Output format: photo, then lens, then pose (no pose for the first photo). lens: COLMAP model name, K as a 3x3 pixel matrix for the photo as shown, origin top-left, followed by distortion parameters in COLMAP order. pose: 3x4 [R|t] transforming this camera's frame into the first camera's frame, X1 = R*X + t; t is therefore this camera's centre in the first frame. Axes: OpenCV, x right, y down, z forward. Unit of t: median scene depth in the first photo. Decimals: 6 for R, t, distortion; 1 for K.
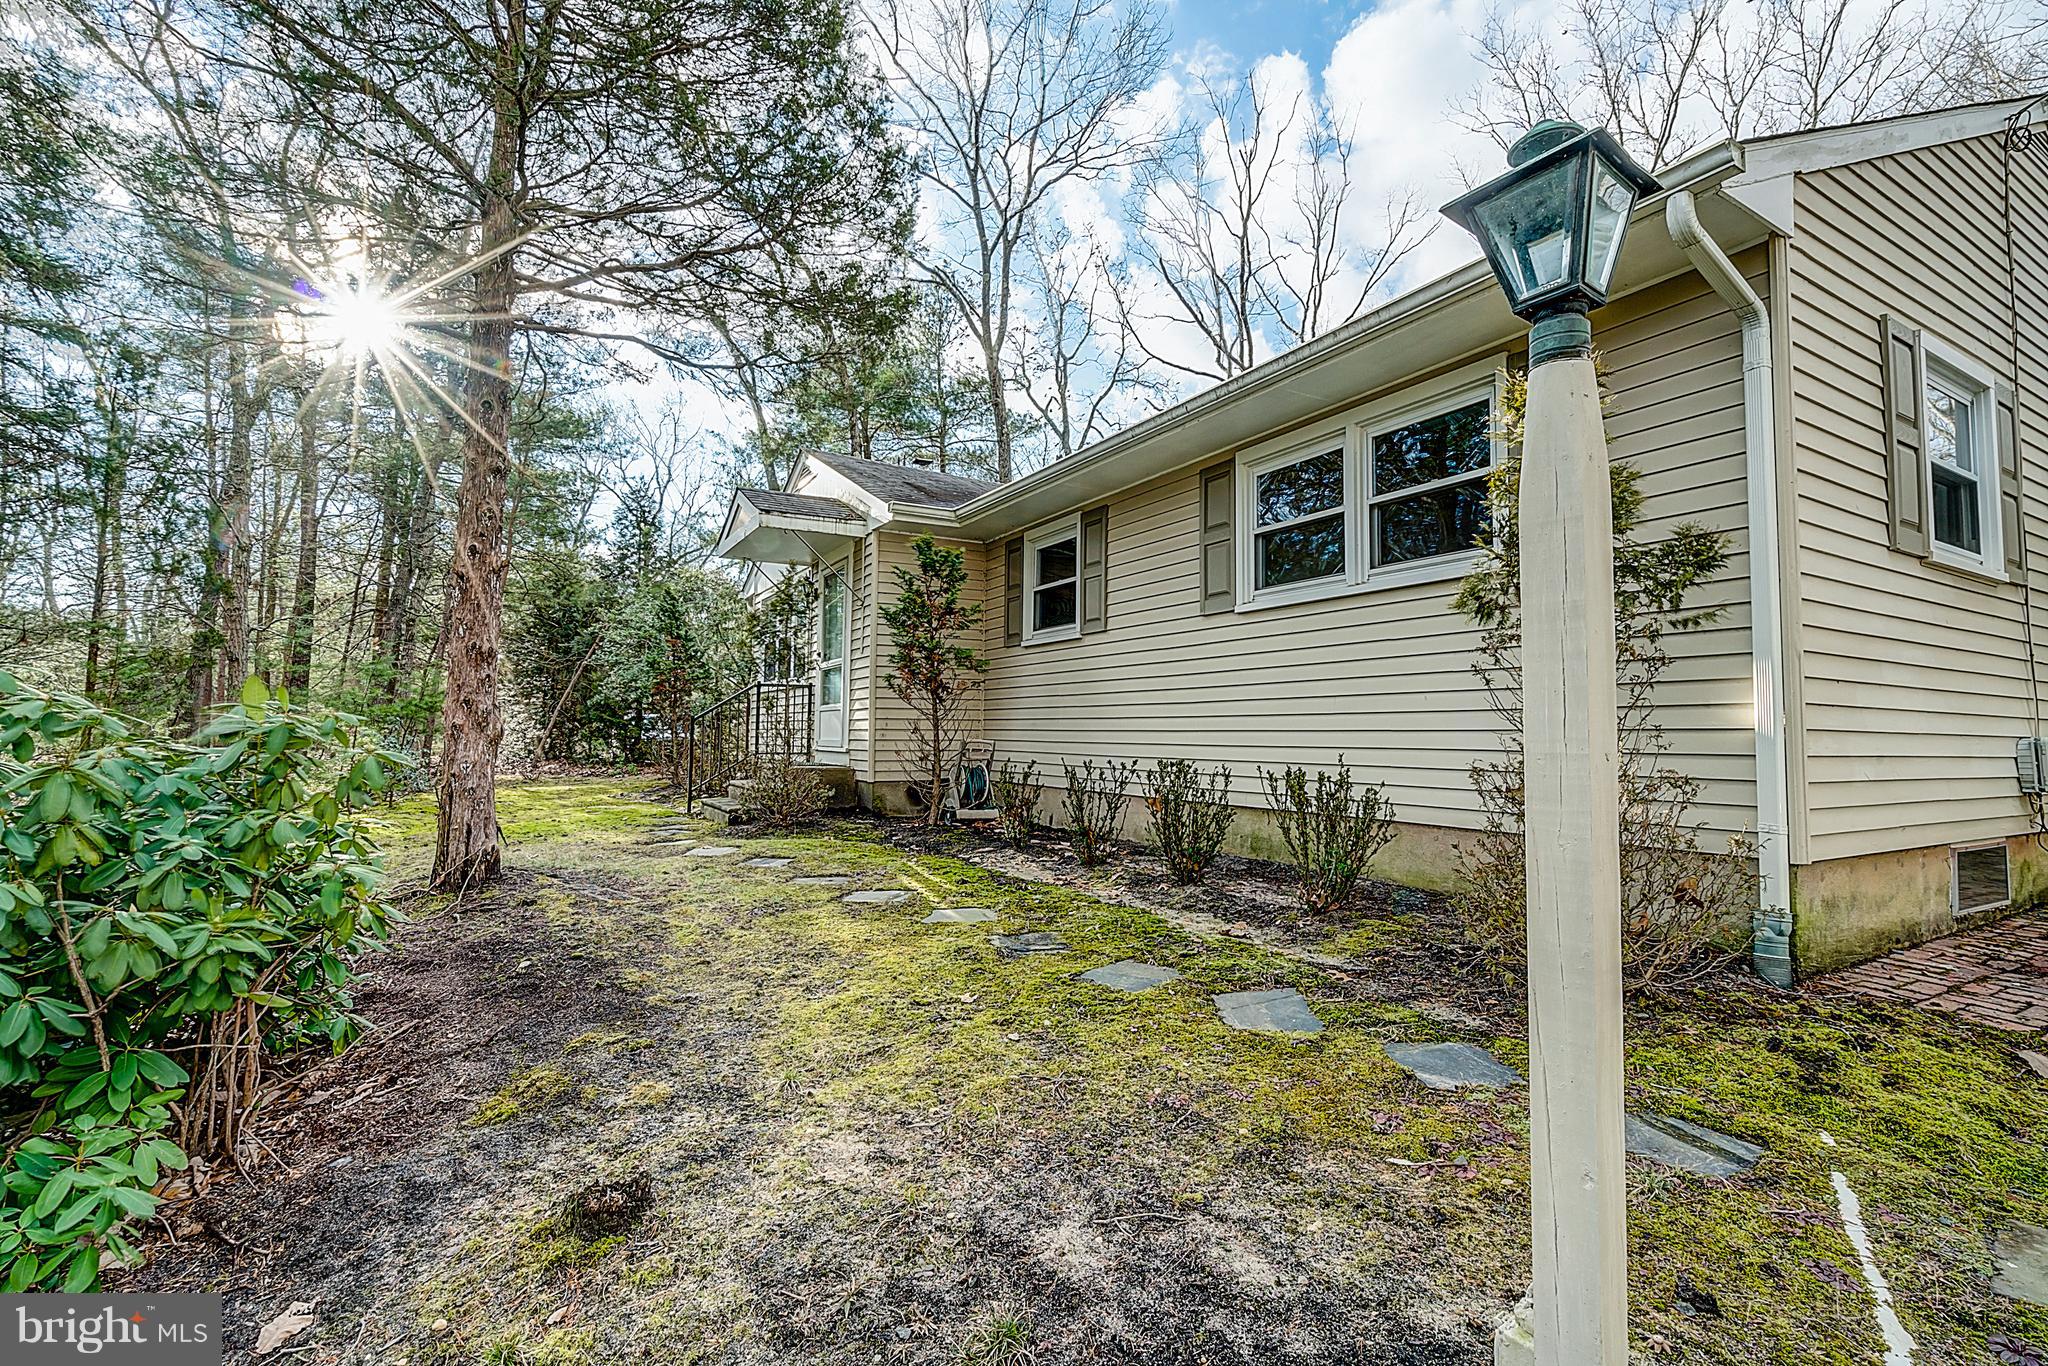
lens RADIAL K [[923.5, 0, 1024.0], [0, 923.5, 683.0], [0, 0, 1]] dist [-0.003145, -0.000099]
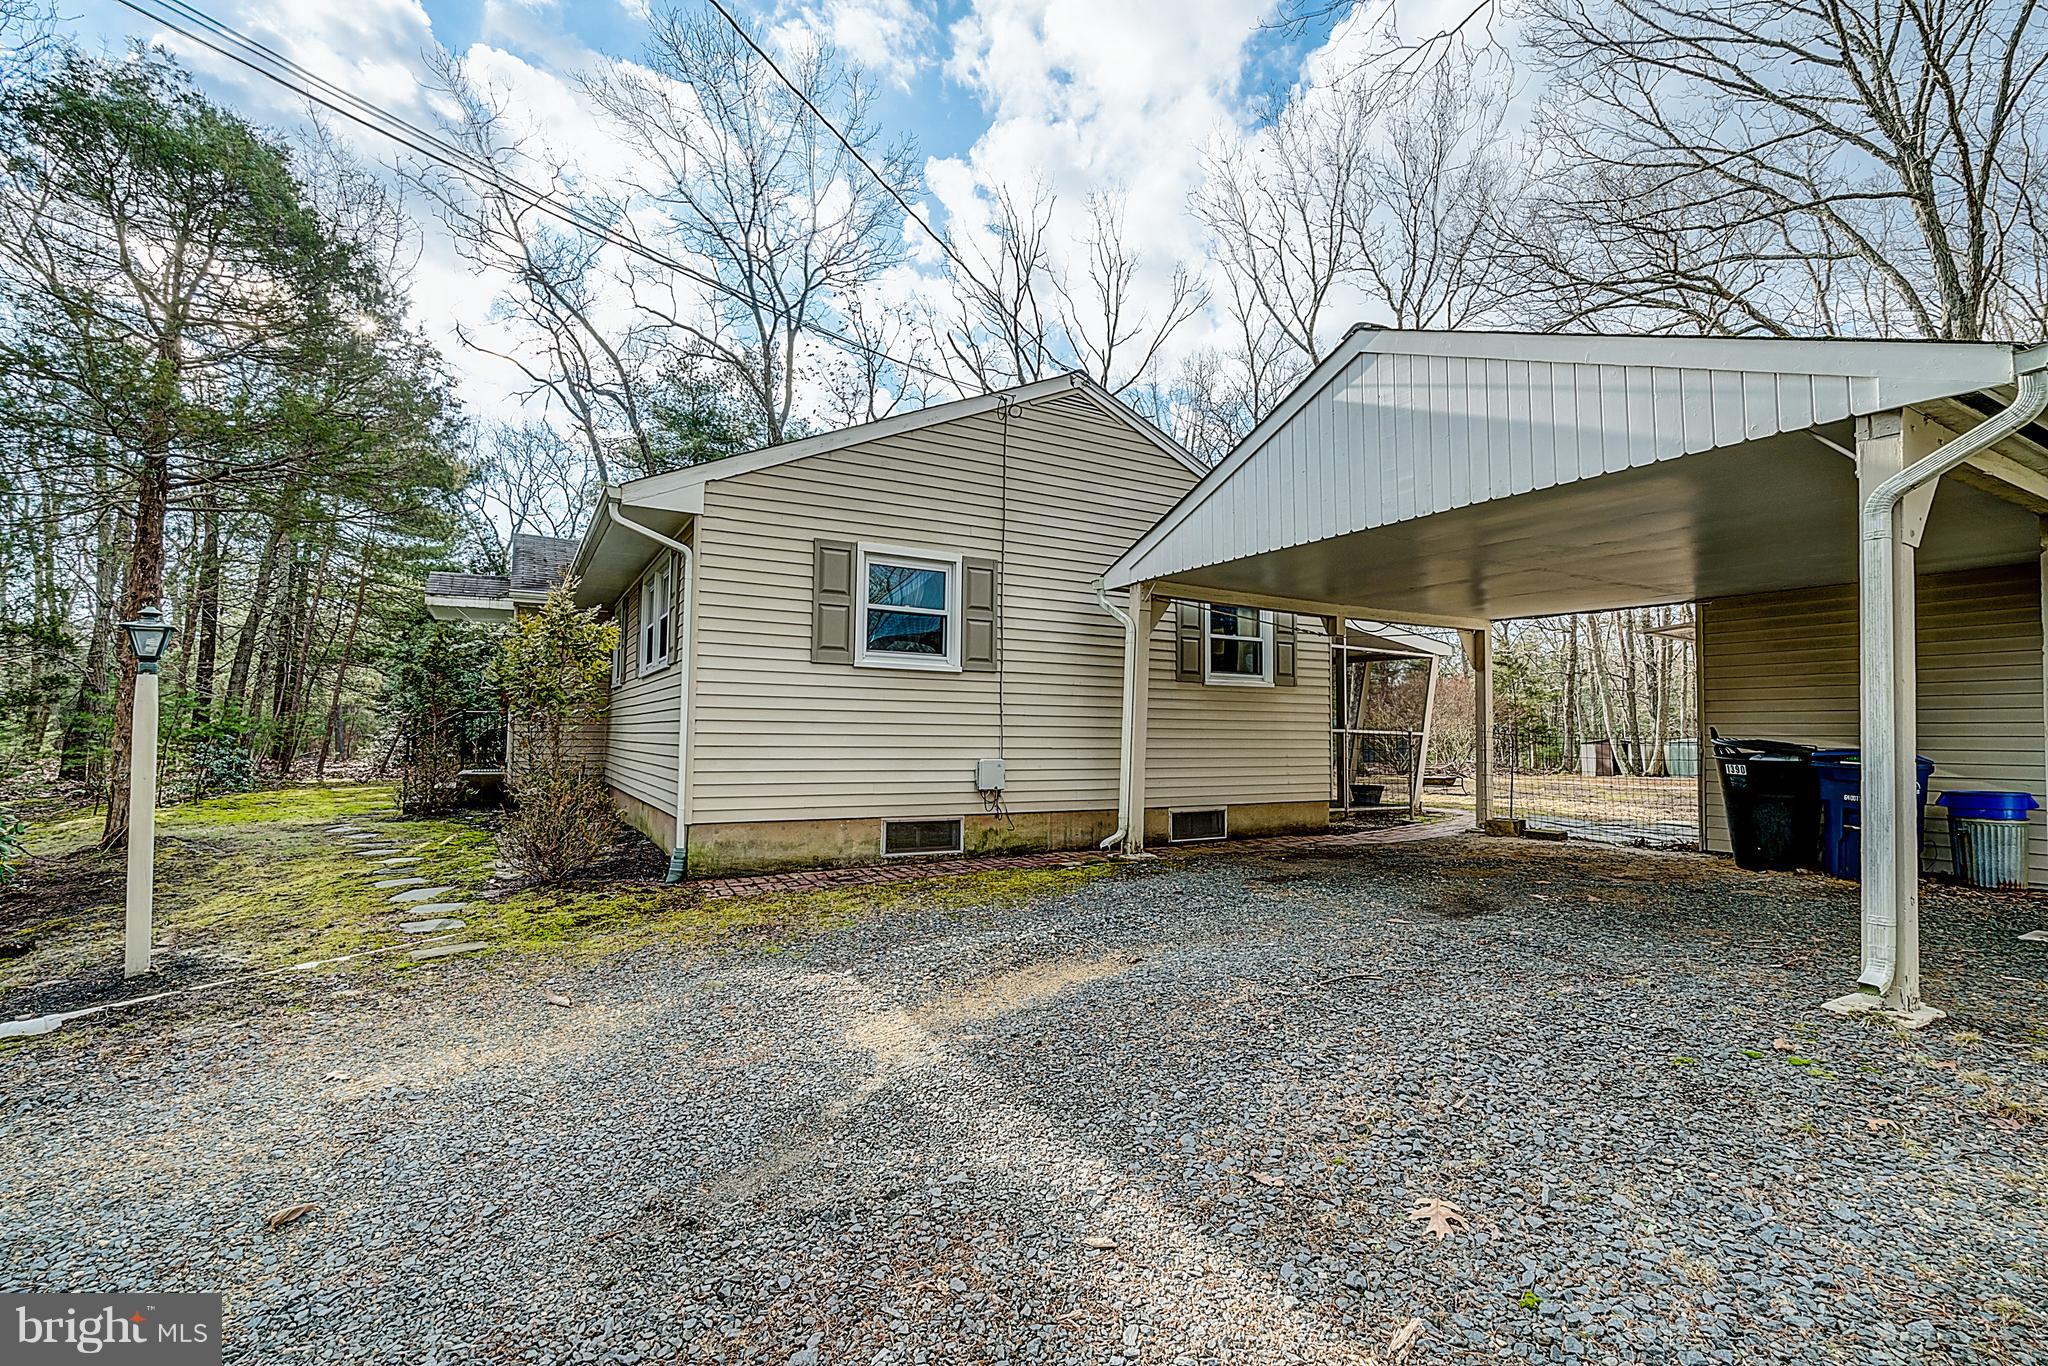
lens RADIAL K [[923.5, 0, 1024.0], [0, 923.5, 683.0], [0, 0, 1]] dist [-0.003145, -0.000099]
pose [[0.999998, -0.001493, -0.001136, 0.853089], [0.001488, 0.999990, -0.004100, -0.057770], [0.001142, 0.004099, 0.999991, -0.558345]]
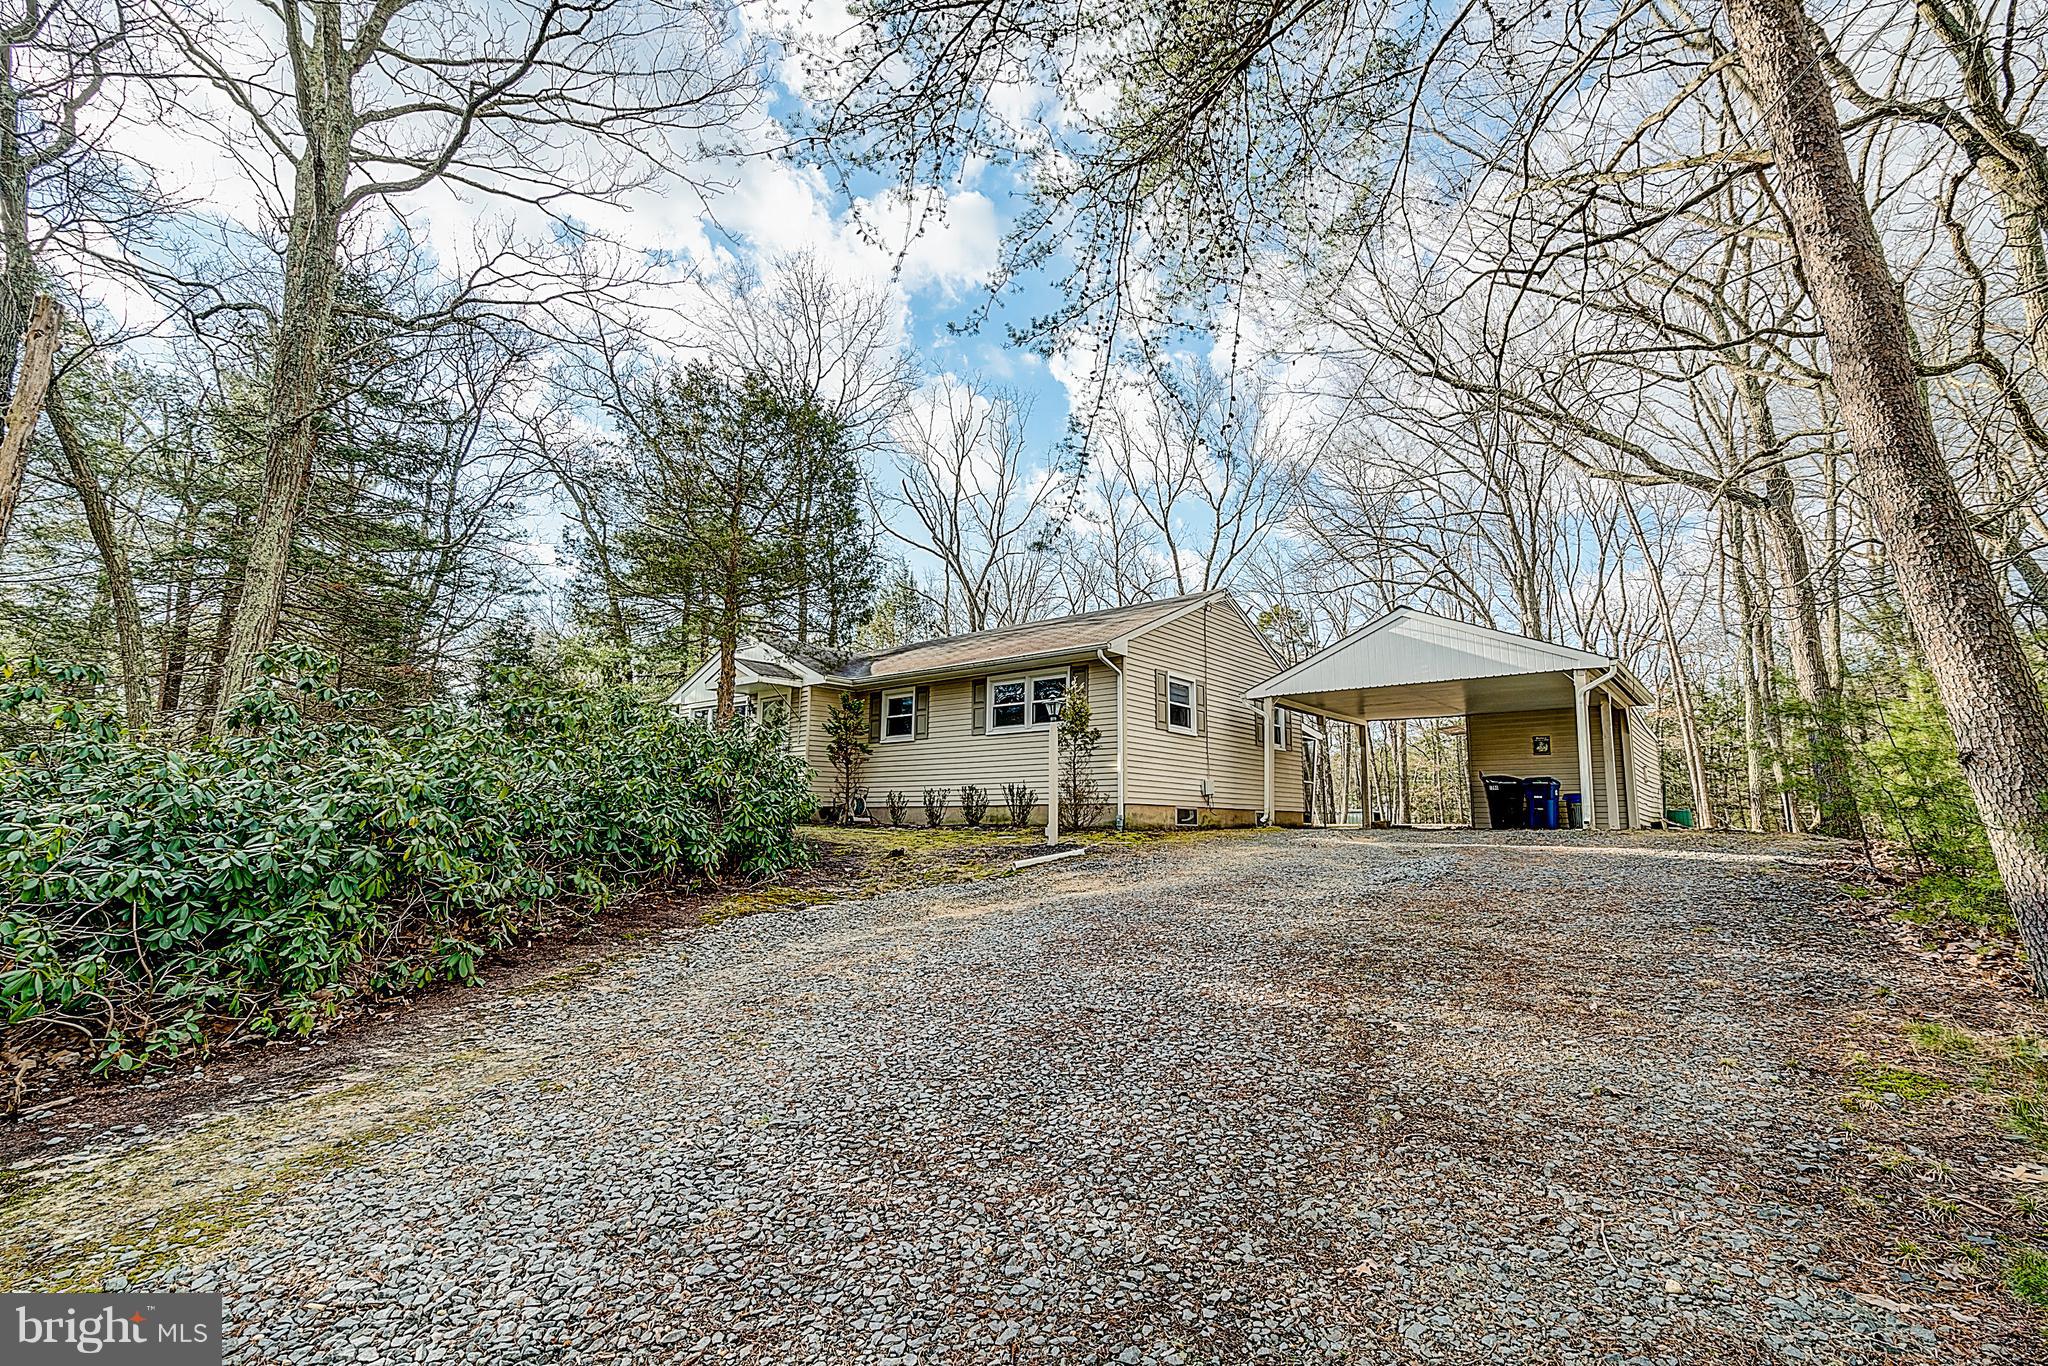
lens RADIAL K [[923.5, 0, 1024.0], [0, 923.5, 683.0], [0, 0, 1]] dist [-0.003145, -0.000099]
pose [[0.938430, 0.050088, 0.341818, -0.589644], [-0.016687, 0.994851, -0.099969, 0.041229], [-0.345065, 0.088110, 0.934434, -1.560903]]
